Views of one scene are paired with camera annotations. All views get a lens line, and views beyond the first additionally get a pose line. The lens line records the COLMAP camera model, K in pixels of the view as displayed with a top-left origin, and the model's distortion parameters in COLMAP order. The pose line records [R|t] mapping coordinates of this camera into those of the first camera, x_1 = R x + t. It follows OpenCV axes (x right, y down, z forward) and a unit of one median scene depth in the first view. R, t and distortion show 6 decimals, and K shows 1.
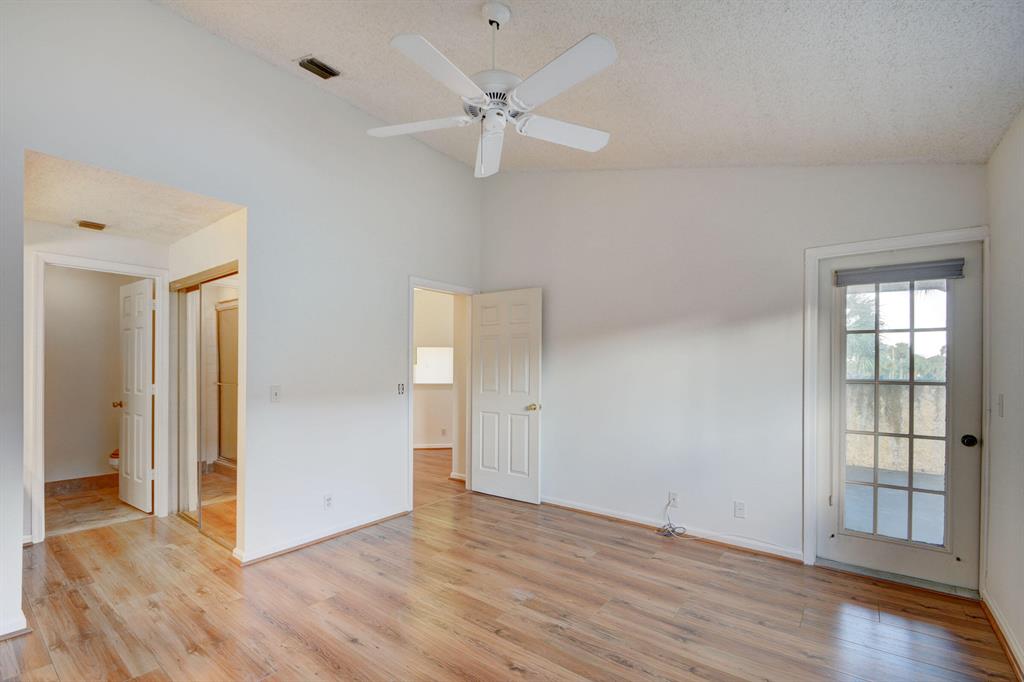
lens RADIAL K [[455.5, 0, 507.5], [0, 455.5, 366.4], [0, 0, 1]] dist [0.018819, -0.020946]
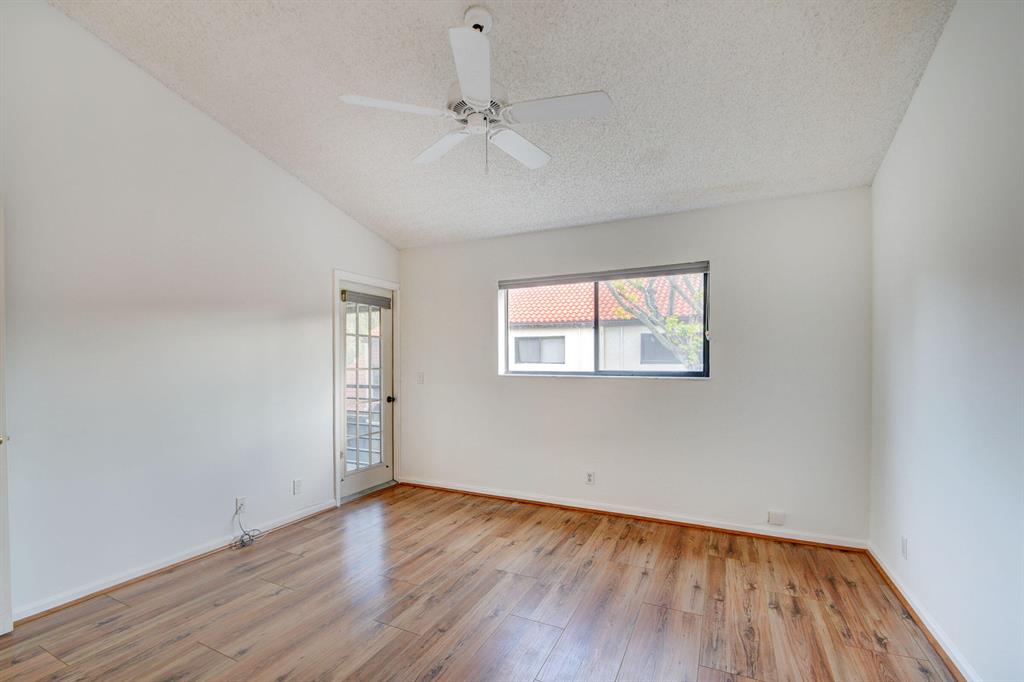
lens RADIAL K [[455.5, 0, 507.5], [0, 455.5, 366.4], [0, 0, 1]] dist [0.018819, -0.020946]
pose [[-0.215507, -0.018087, 0.976335, -0.752060], [-0.004166, 0.999836, 0.017603, -0.002496], [-0.976493, -0.000274, -0.215547, 0.810182]]
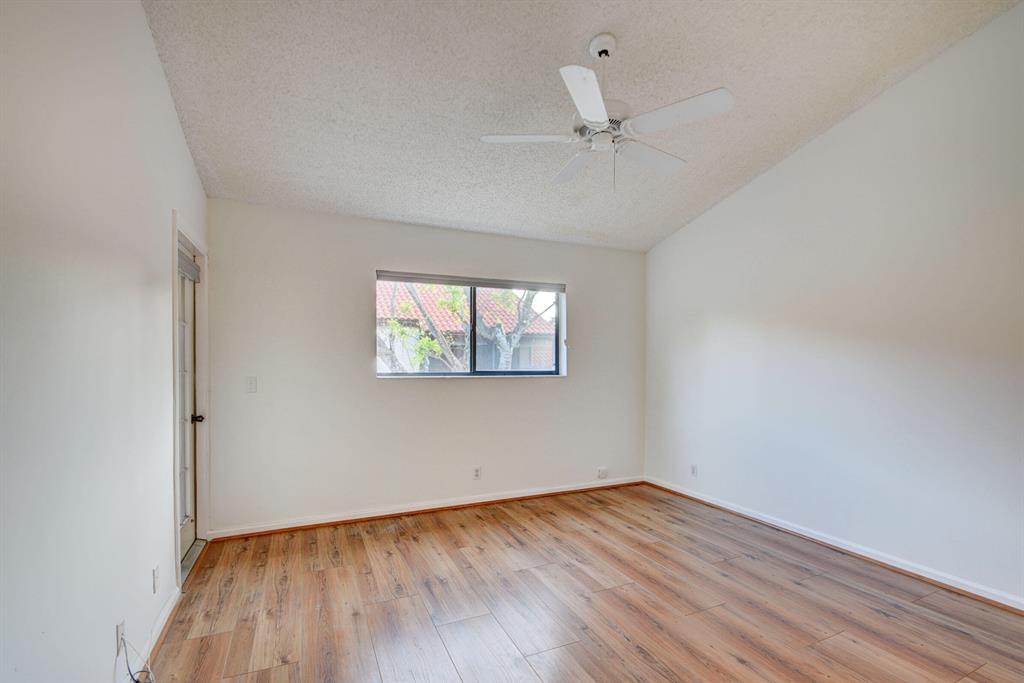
lens RADIAL K [[449.8, 0, 510.1], [0, 449.8, 369.5], [0, 0, 1]] dist [-0.000313, -0.000363]
pose [[-0.886958, -0.013626, 0.461649, -0.240305], [-0.008821, 0.999882, 0.012564, 0.008453], [-0.461766, 0.007072, -0.886974, 1.454960]]
